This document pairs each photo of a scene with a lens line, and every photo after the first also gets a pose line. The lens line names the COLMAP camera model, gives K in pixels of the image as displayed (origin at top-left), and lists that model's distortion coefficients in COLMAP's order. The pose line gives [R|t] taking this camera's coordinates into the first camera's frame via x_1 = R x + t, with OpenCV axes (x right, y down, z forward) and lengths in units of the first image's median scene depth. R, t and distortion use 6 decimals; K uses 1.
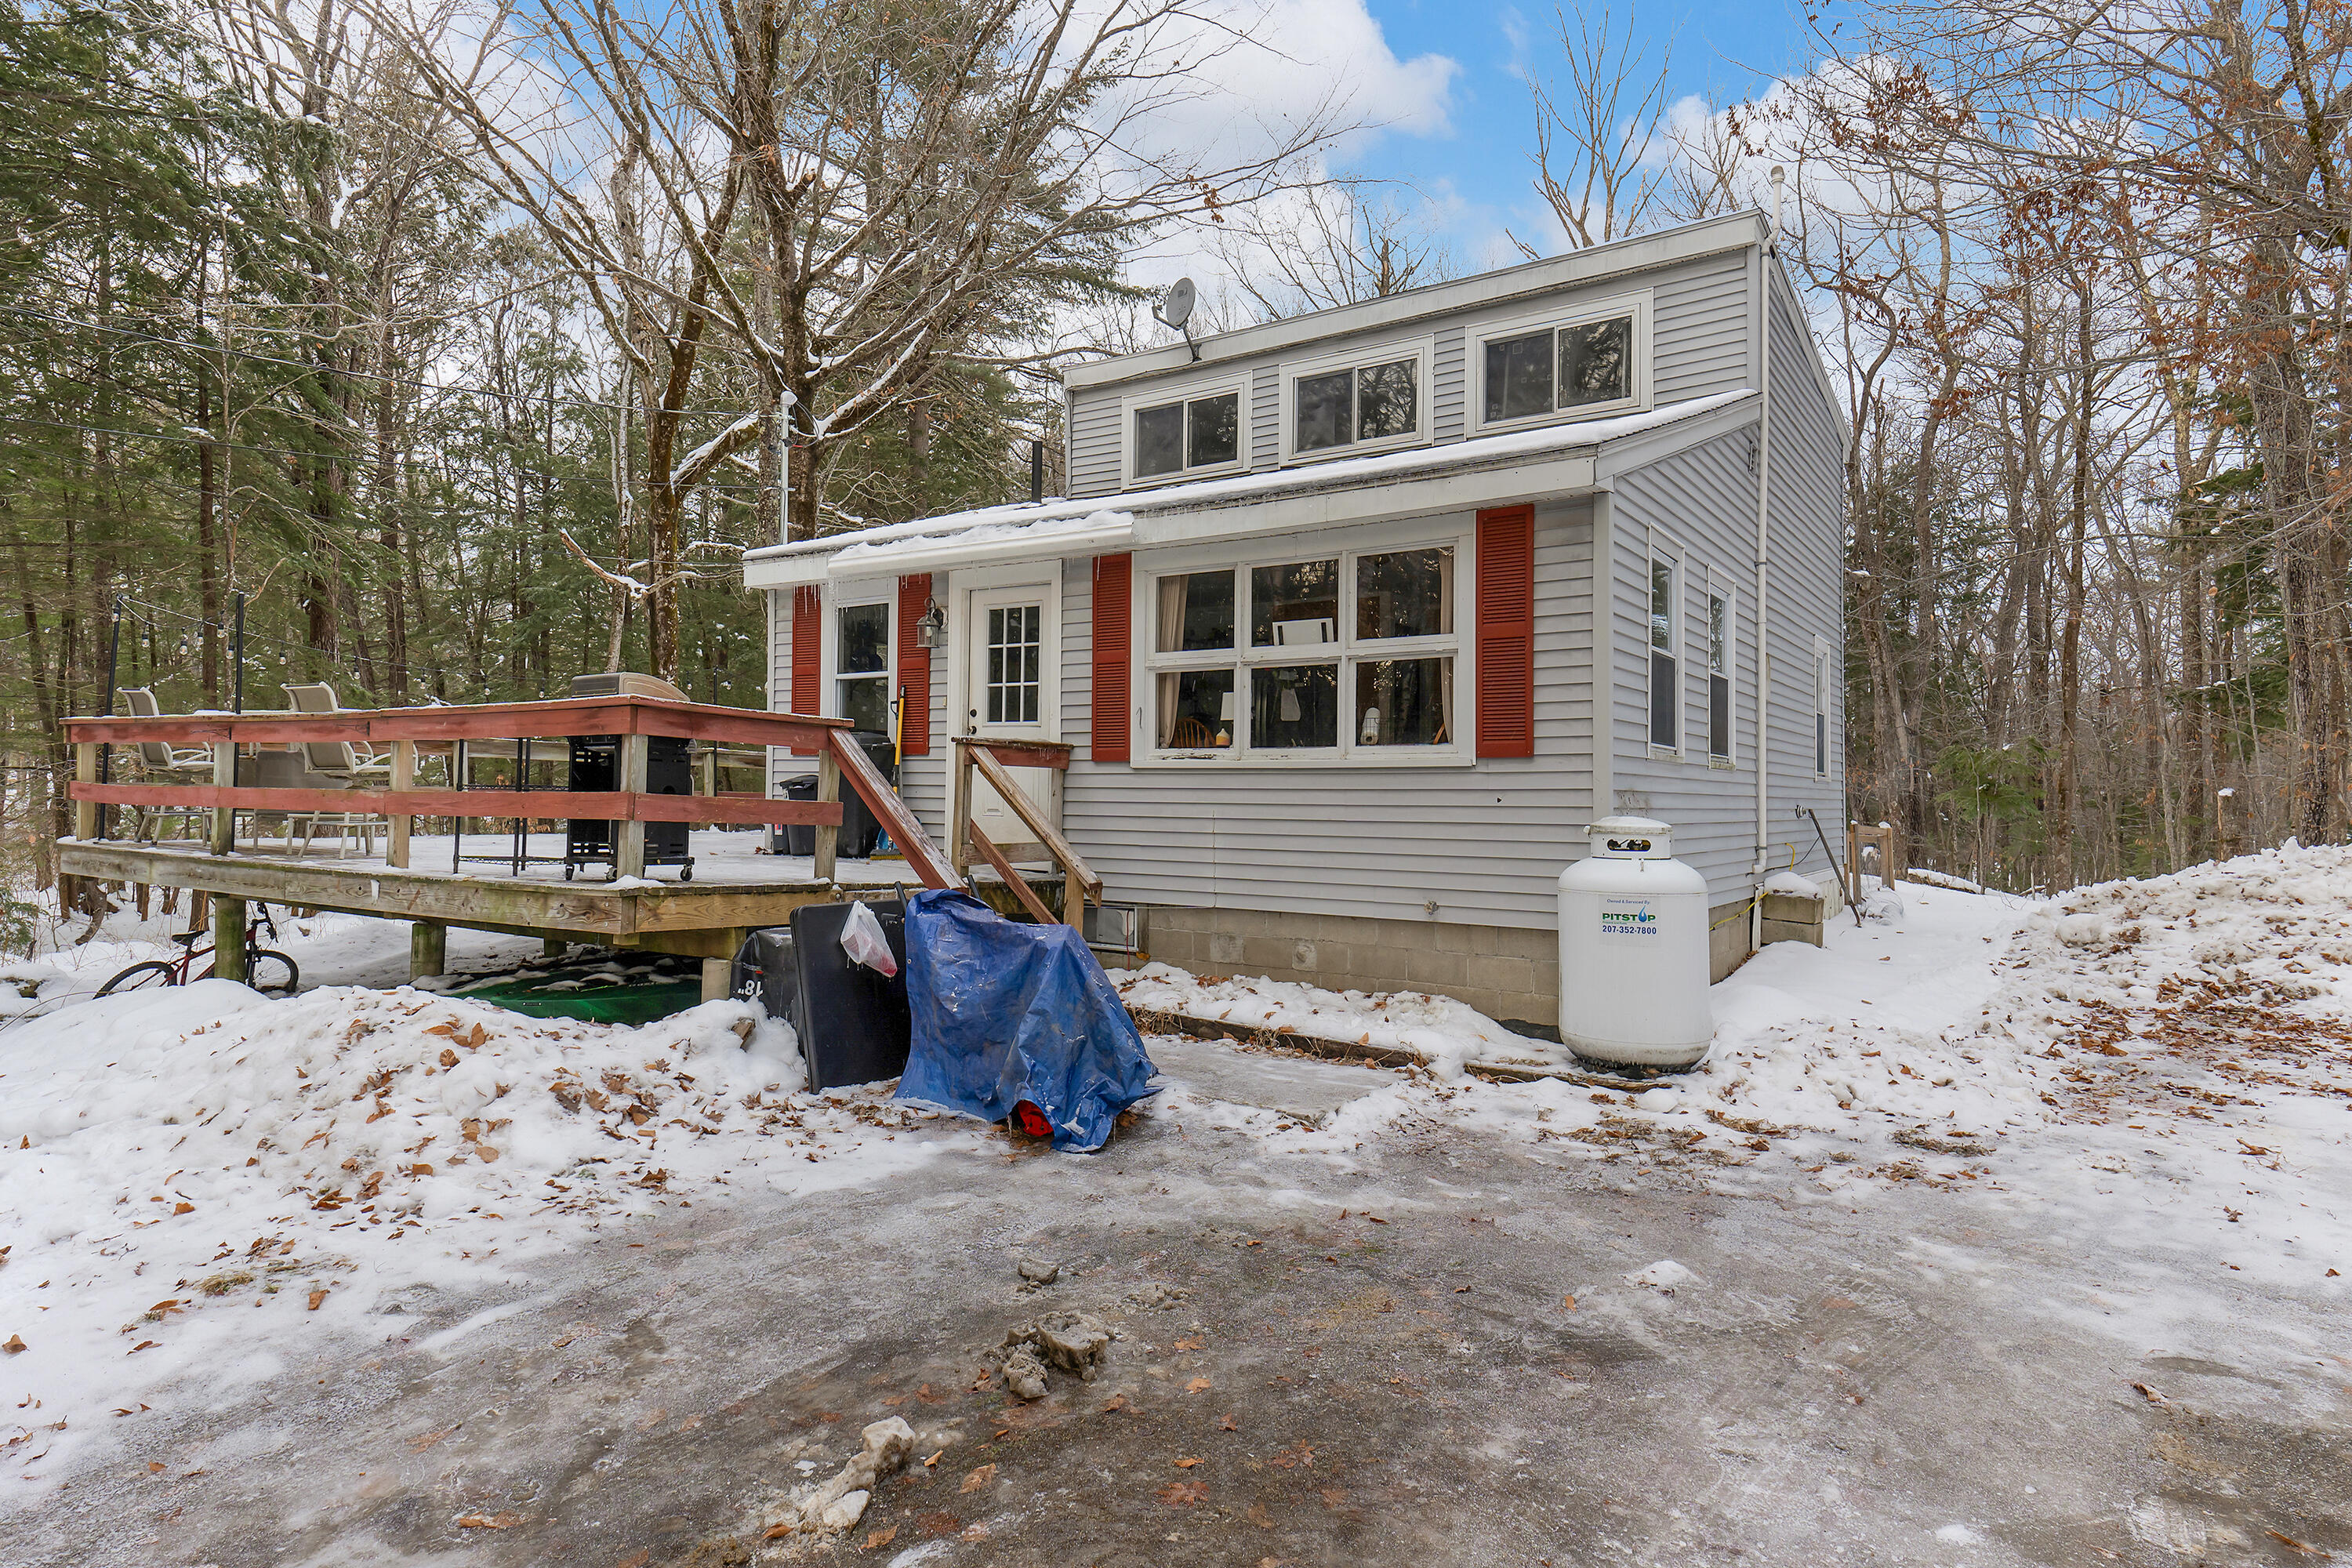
lens RADIAL K [[1320.4, 0, 1173.3], [0, 1320.4, 744.8], [0, 0, 1]] dist [0.051864, -0.000135]
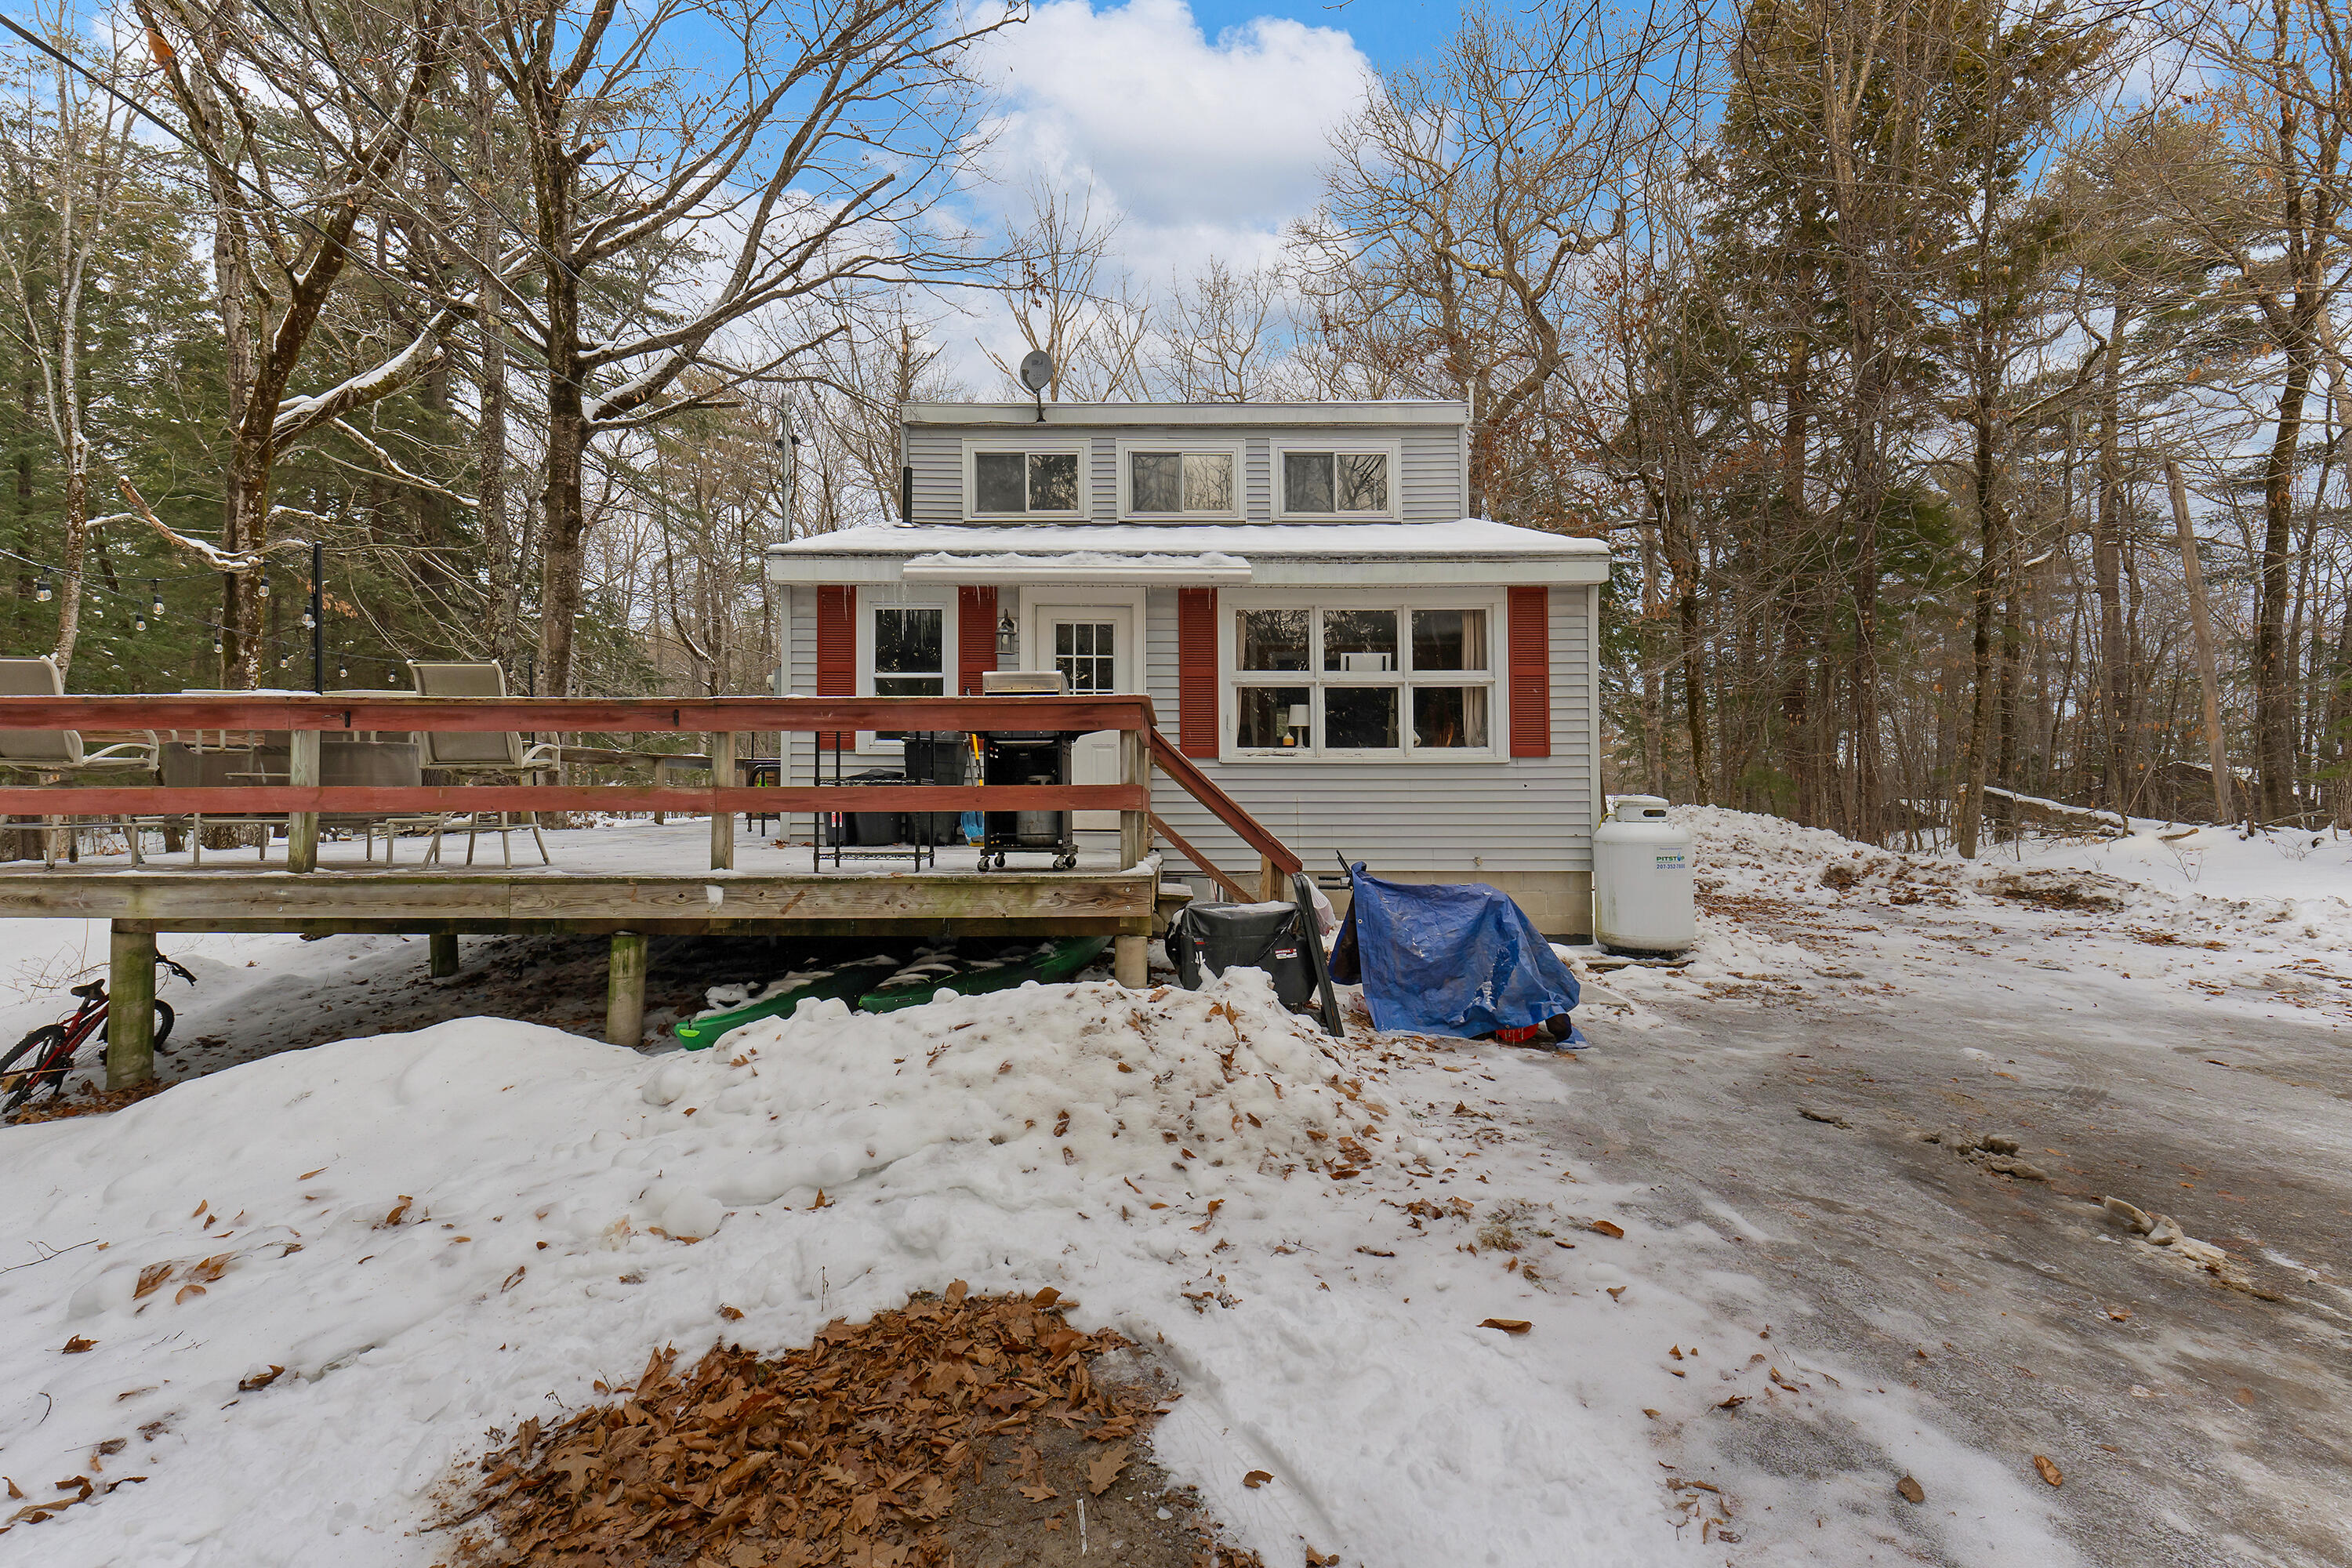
lens RADIAL K [[1064.9, 0, 1084.5], [0, 1064.9, 778.0], [0, 0, 1]] dist [0.024039, 0.000002]
pose [[0.838487, -0.005207, 0.544897, -0.712195], [-0.014545, 0.999384, 0.031932, 0.002031], [-0.544728, -0.034700, 0.837895, 0.235608]]
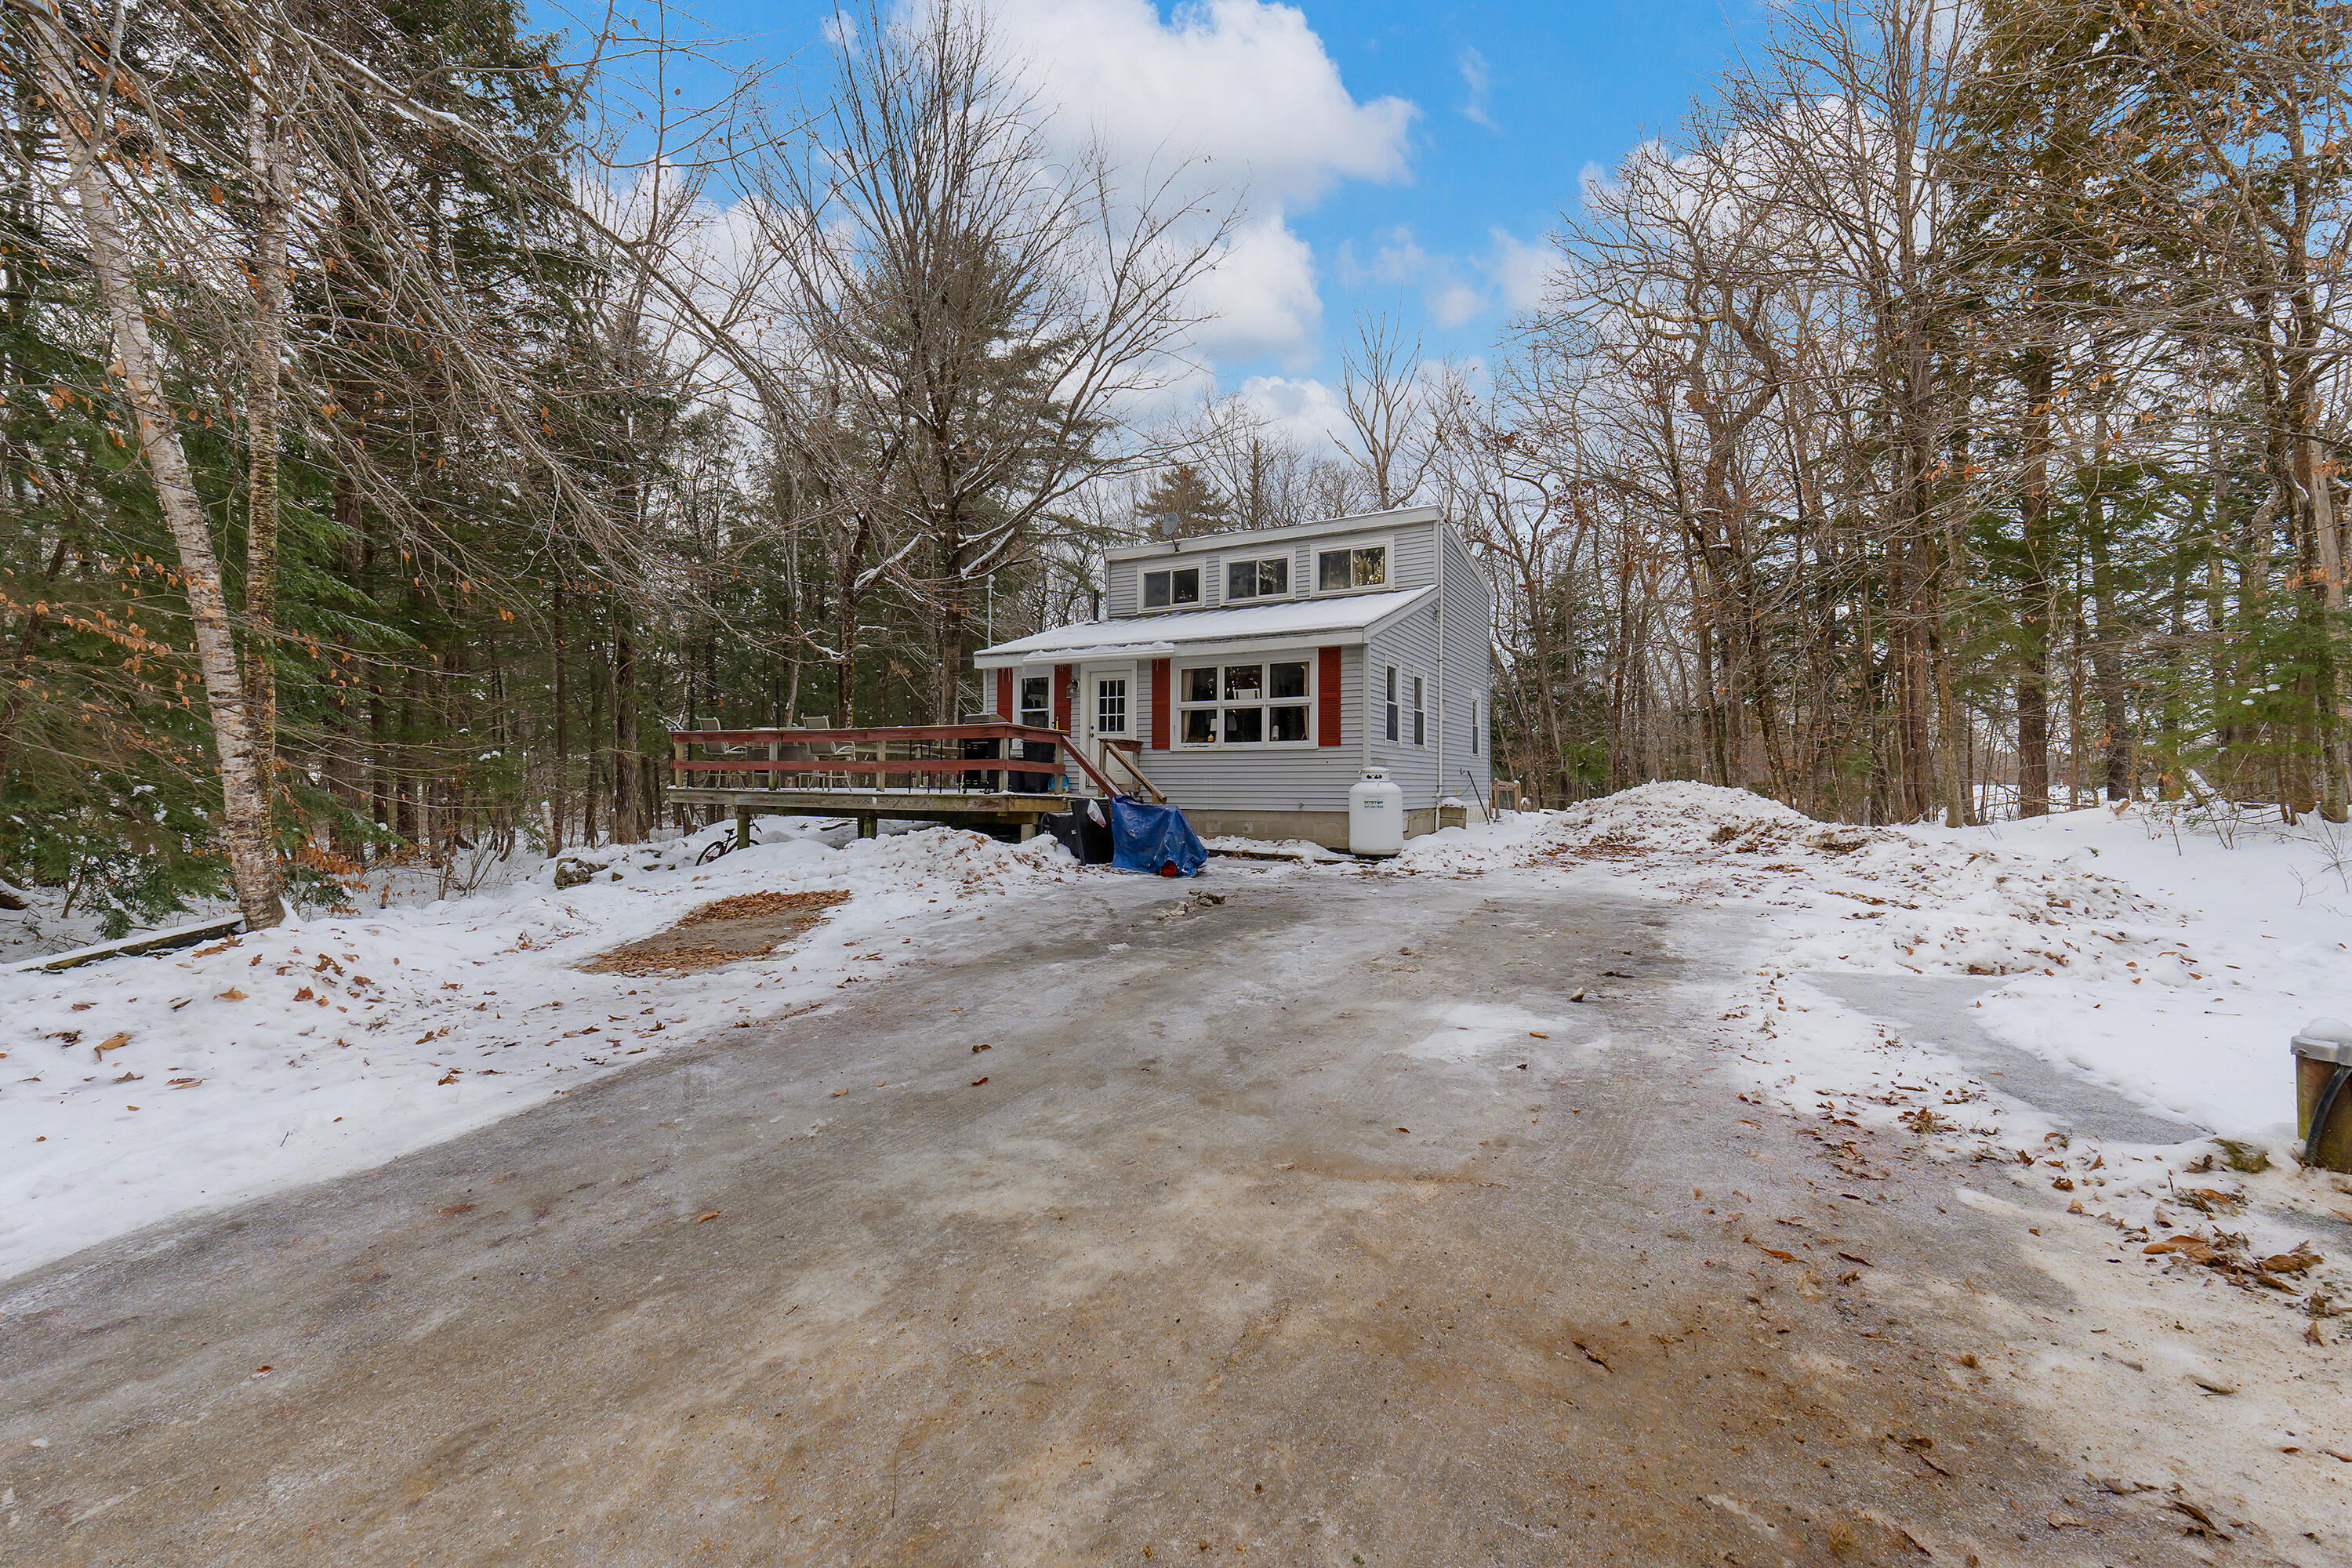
lens RADIAL K [[1062.2, 0, 1099.8], [0, 1062.2, 775.6], [0, 0, 1]] dist [-0.000773, -0.000172]
pose [[0.999371, -0.004609, 0.035151, -0.231477], [0.003617, 0.999595, 0.028241, 0.007437], [-0.035267, -0.028096, 0.998983, -0.903367]]
